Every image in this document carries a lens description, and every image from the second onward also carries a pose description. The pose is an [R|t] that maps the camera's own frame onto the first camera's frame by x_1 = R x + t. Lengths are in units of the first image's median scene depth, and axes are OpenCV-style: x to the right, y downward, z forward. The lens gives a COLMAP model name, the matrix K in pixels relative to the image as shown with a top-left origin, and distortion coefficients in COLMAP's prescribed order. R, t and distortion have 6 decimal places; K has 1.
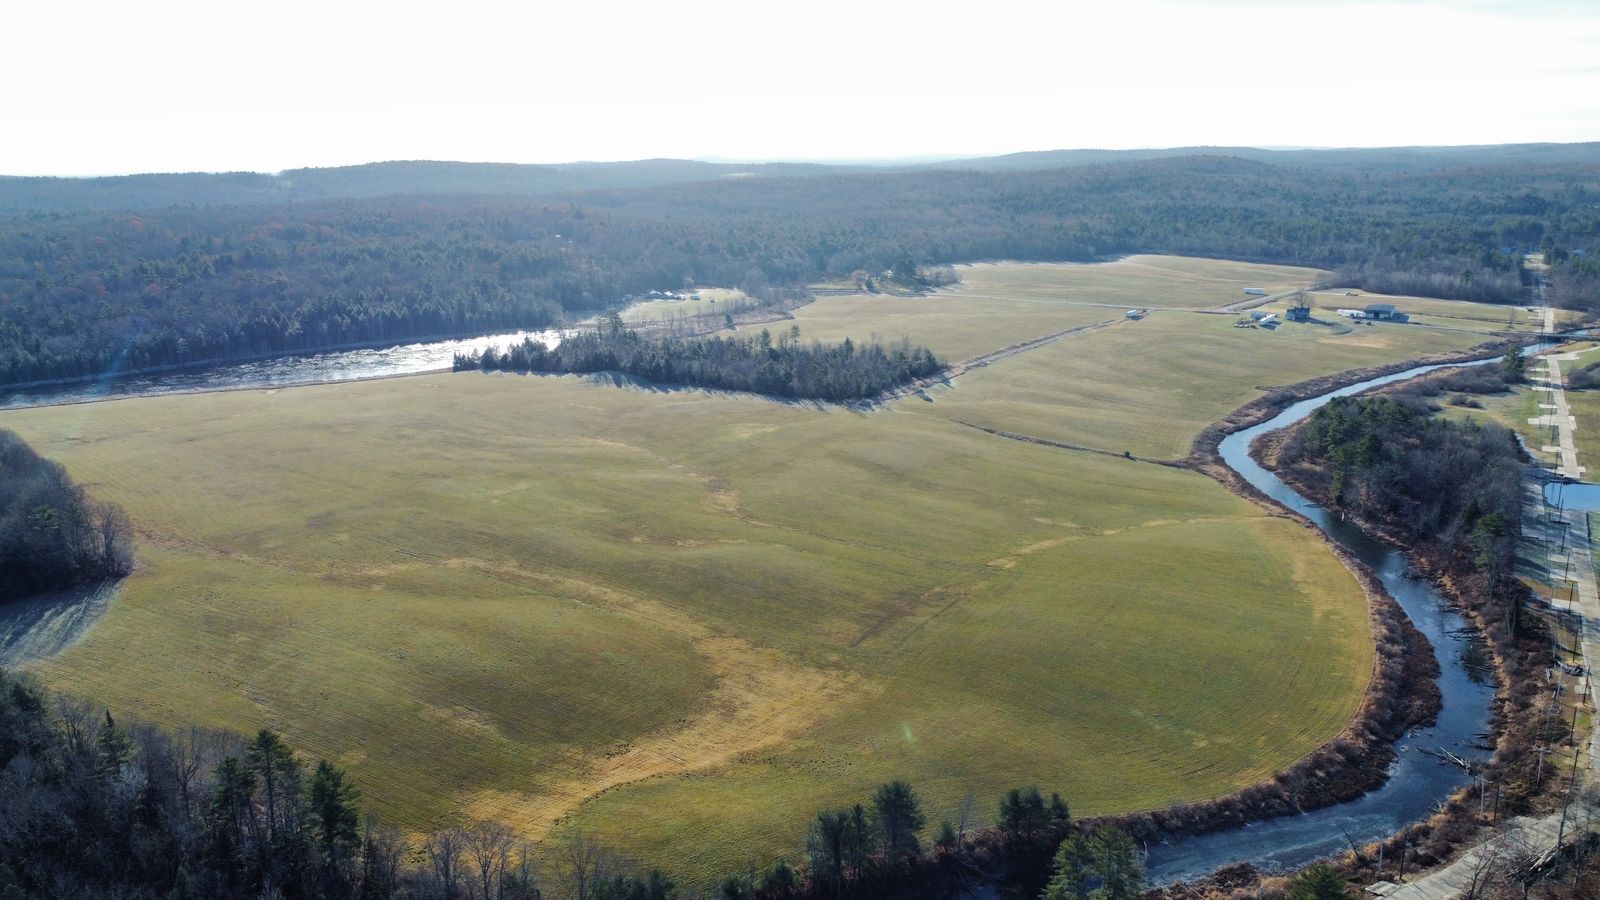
lens RADIAL K [[1215.0, 0, 793.2], [0, 1215.0, 450.4], [0, 0, 1]] dist [-0.004491, -0.004030]
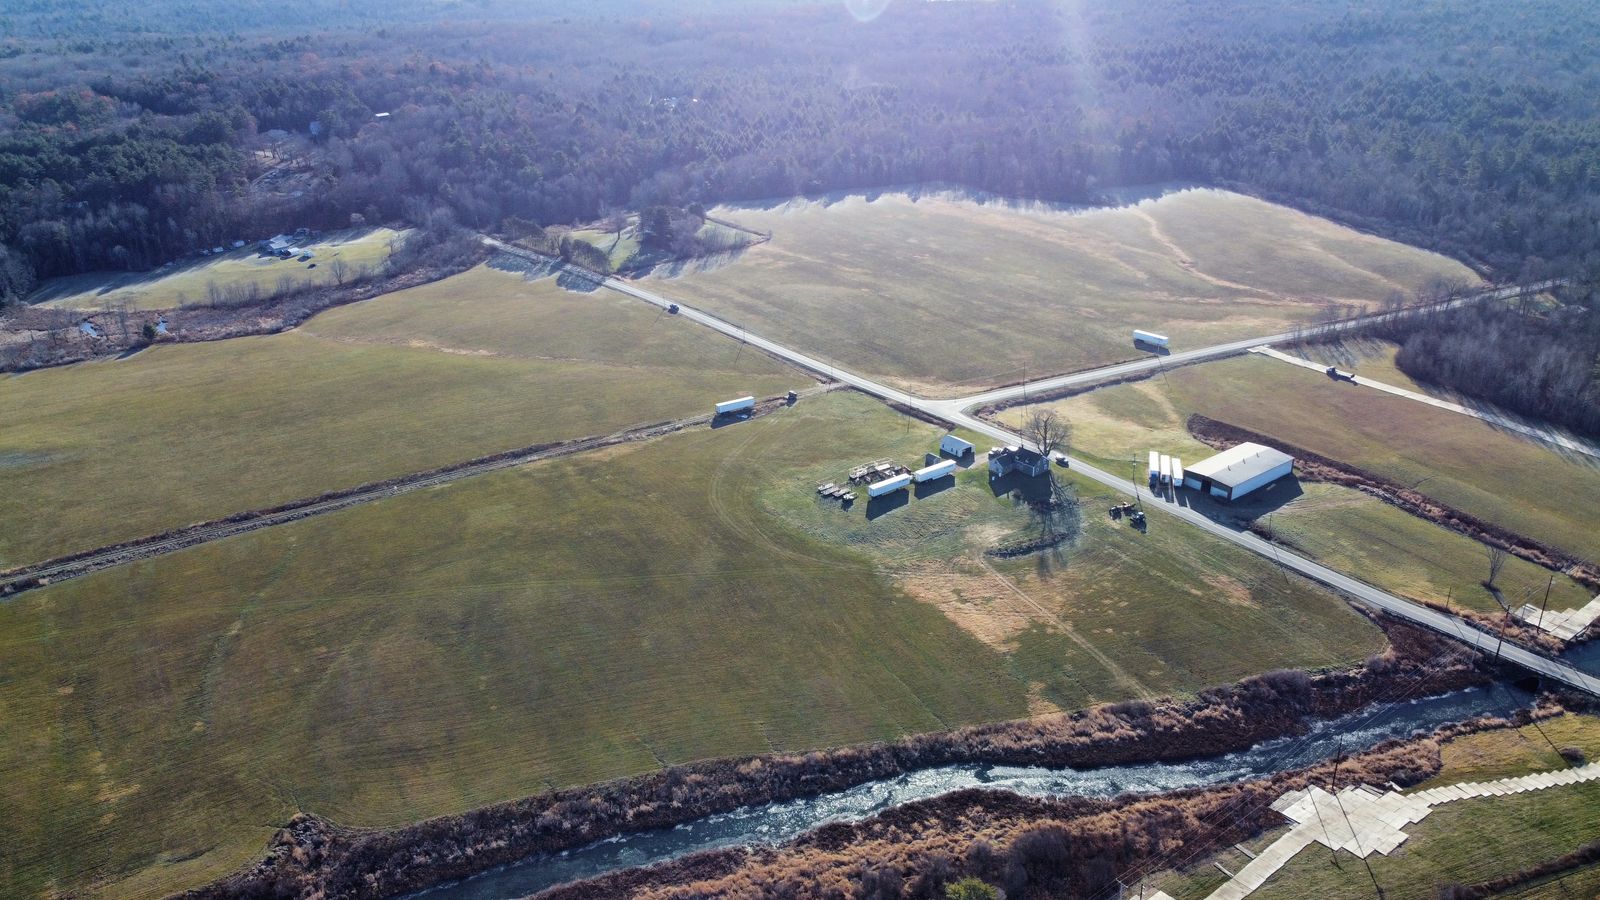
lens RADIAL K [[1211.4, 0, 791.6], [0, 1211.4, 448.8], [0, 0, 1]] dist [0.002303, -0.004940]
pose [[0.927434, 0.146013, -0.344307, 0.528433], [-0.084541, 0.978657, 0.187304, -0.212314], [0.364307, -0.144604, 0.919984, 0.570002]]
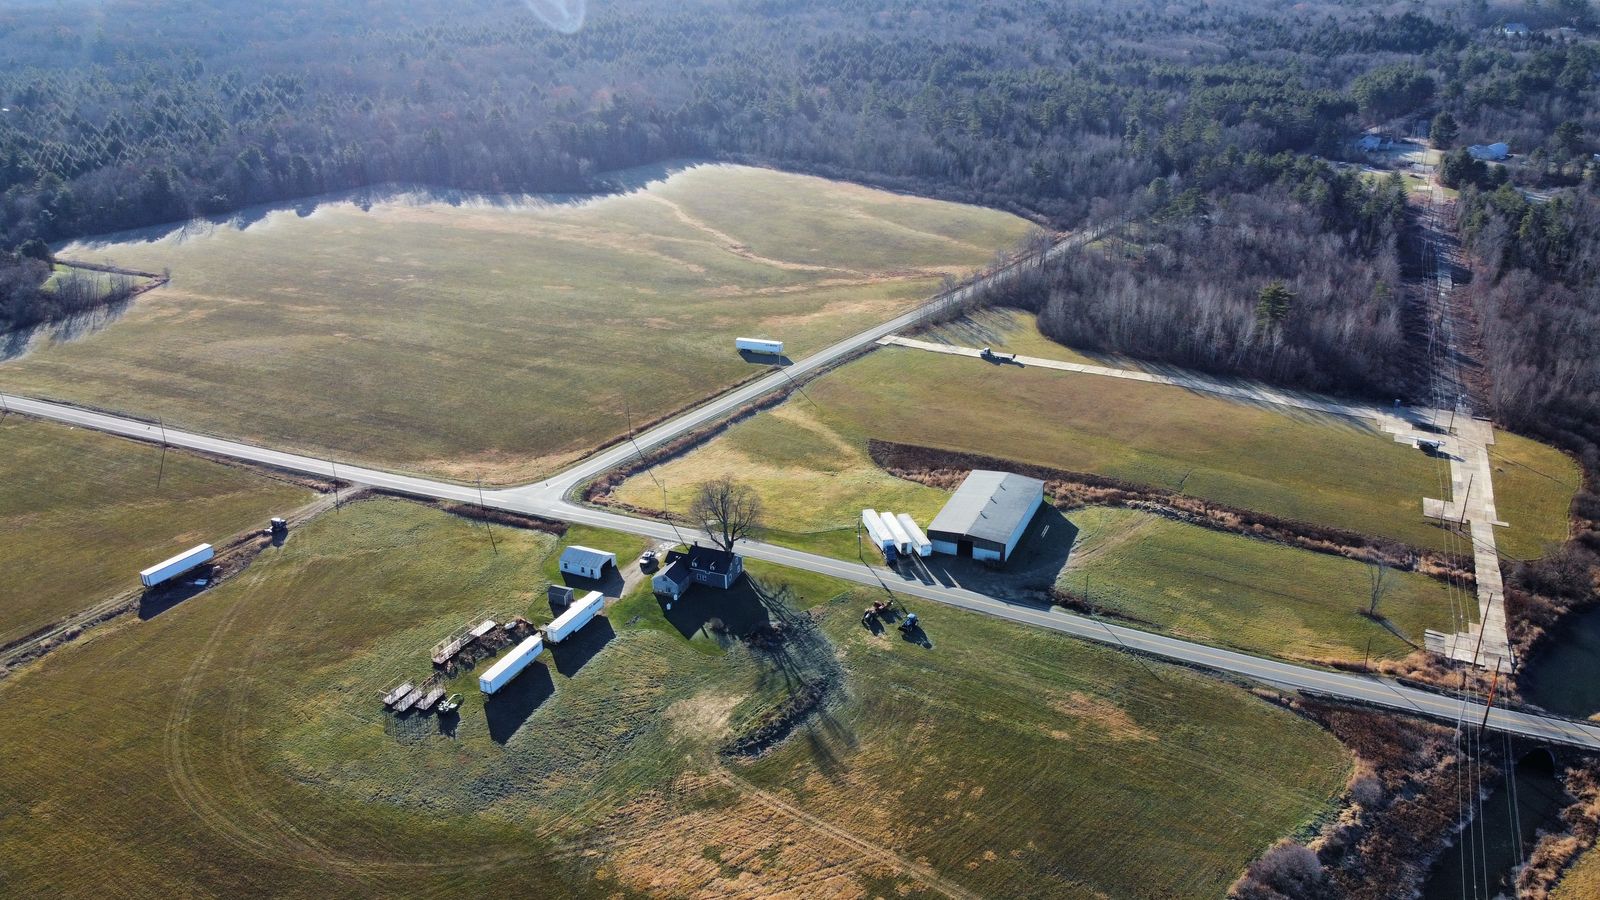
lens RADIAL K [[1211.4, 0, 791.6], [0, 1211.4, 448.8], [0, 0, 1]] dist [0.002303, -0.004940]
pose [[0.994866, -0.040696, 0.092655, 0.439614], [0.025117, 0.986226, 0.163483, -0.203650], [-0.098032, -0.160317, 0.982186, 0.756572]]
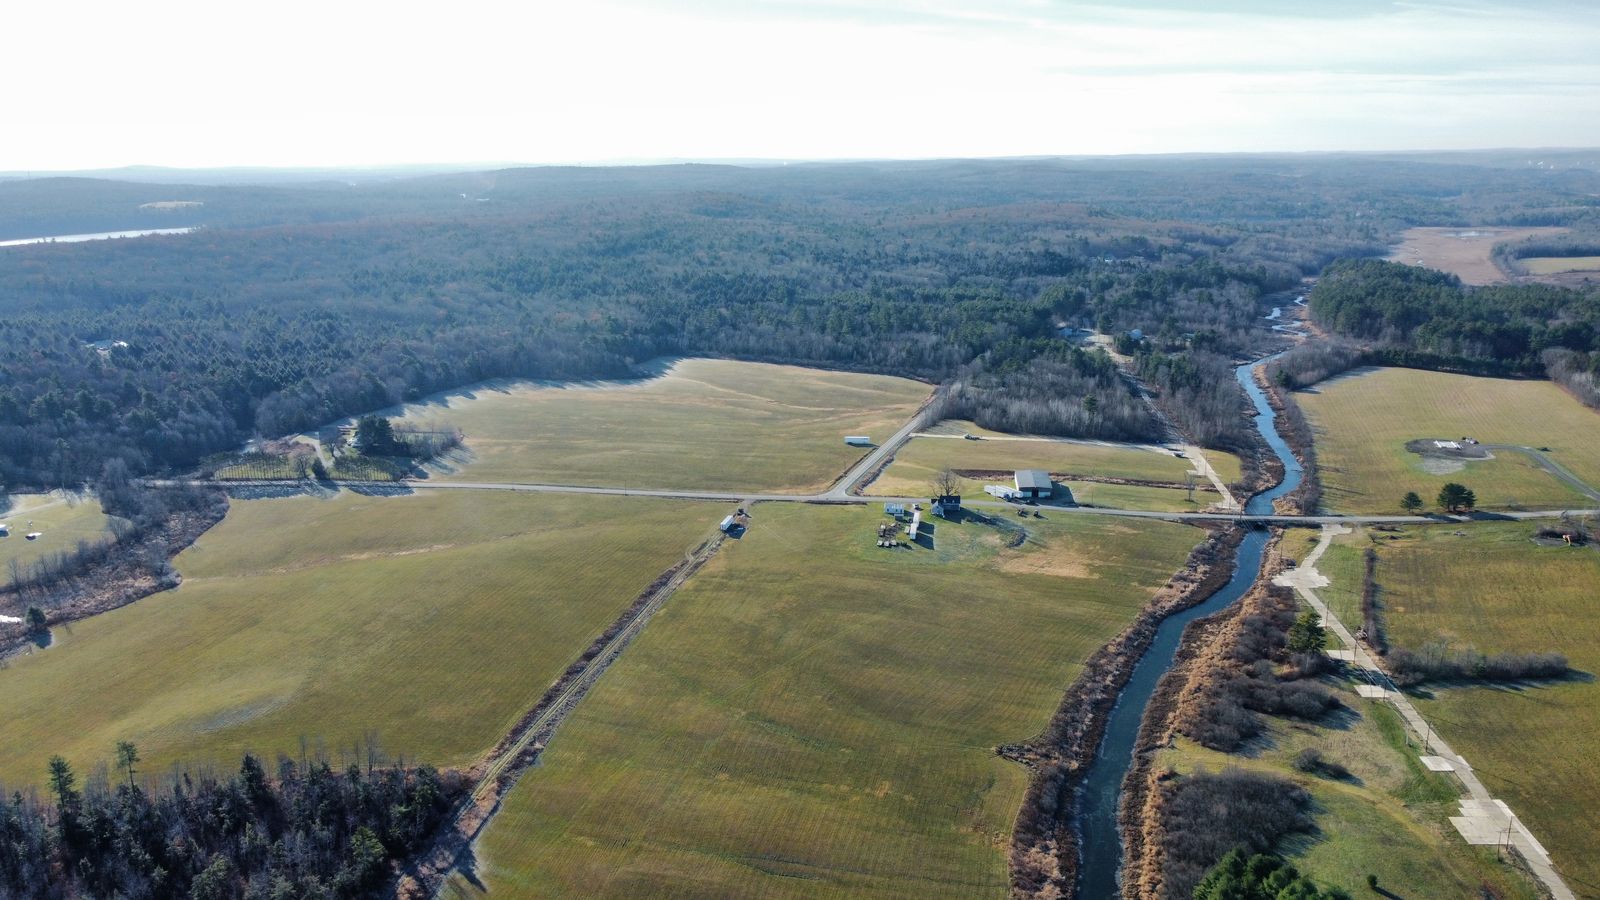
lens RADIAL K [[1211.4, 0, 791.6], [0, 1211.4, 448.8], [0, 0, 1]] dist [0.002303, -0.004940]
pose [[0.917760, -0.083476, 0.388262, 0.057105], [0.085512, 0.996264, 0.012064, -0.173548], [-0.387819, 0.022129, 0.921470, 0.394929]]
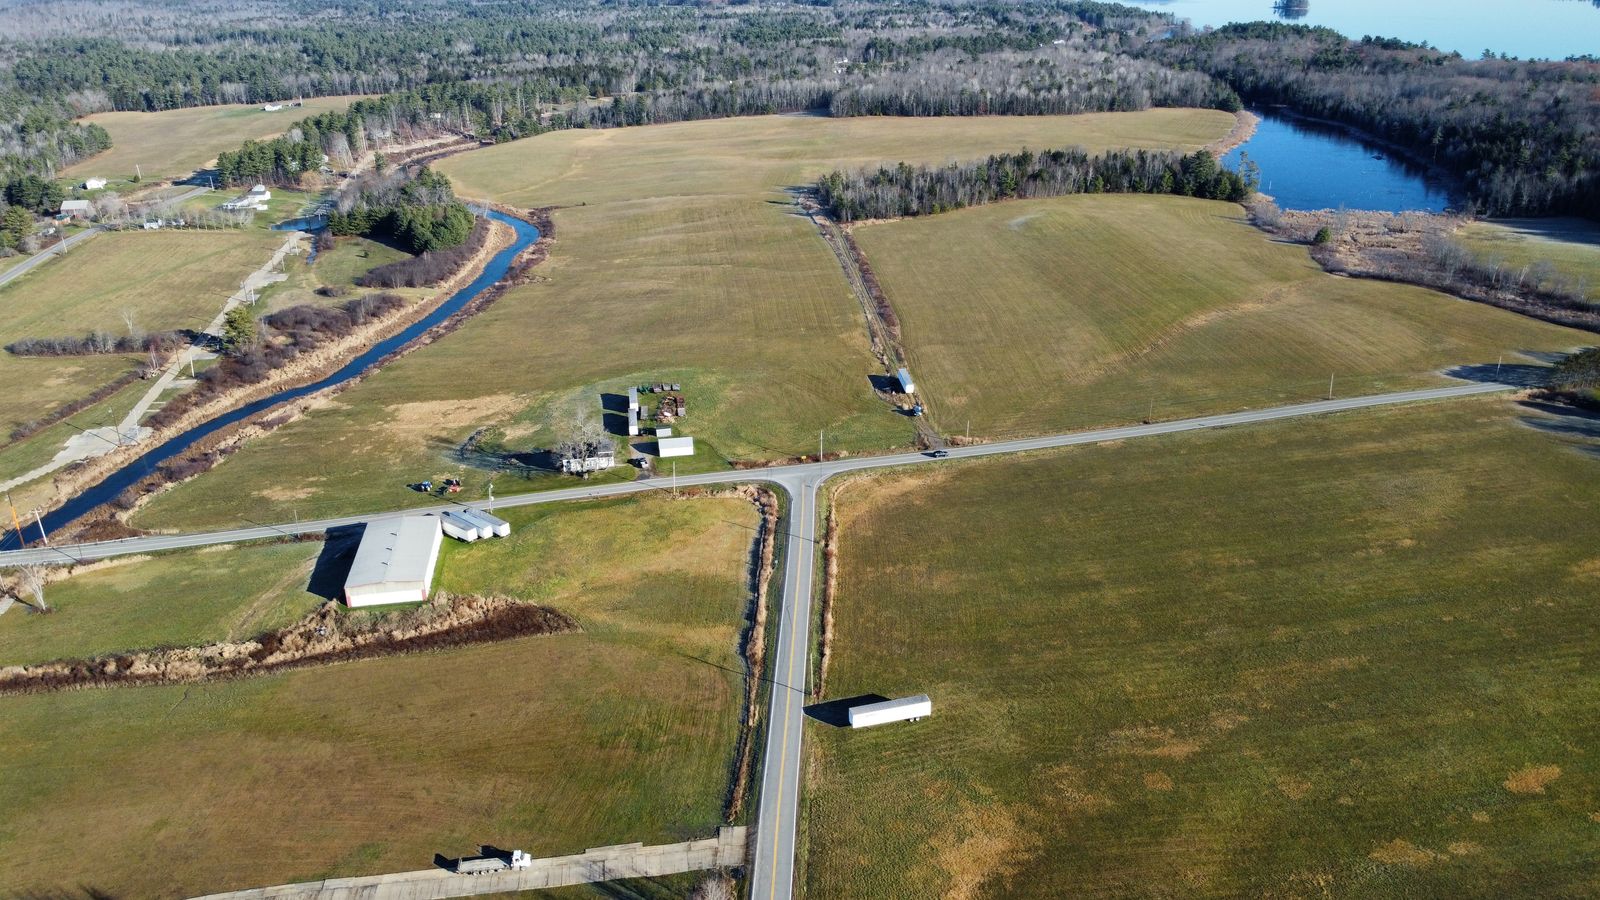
lens RADIAL K [[1215.0, 0, 793.2], [0, 1215.0, 450.4], [0, 0, 1]] dist [-0.004491, -0.004030]
pose [[-0.763927, 0.276545, -0.583042, 0.643585], [-0.121516, 0.825705, 0.550859, -0.373279], [0.633758, 0.491665, -0.597174, 1.379239]]
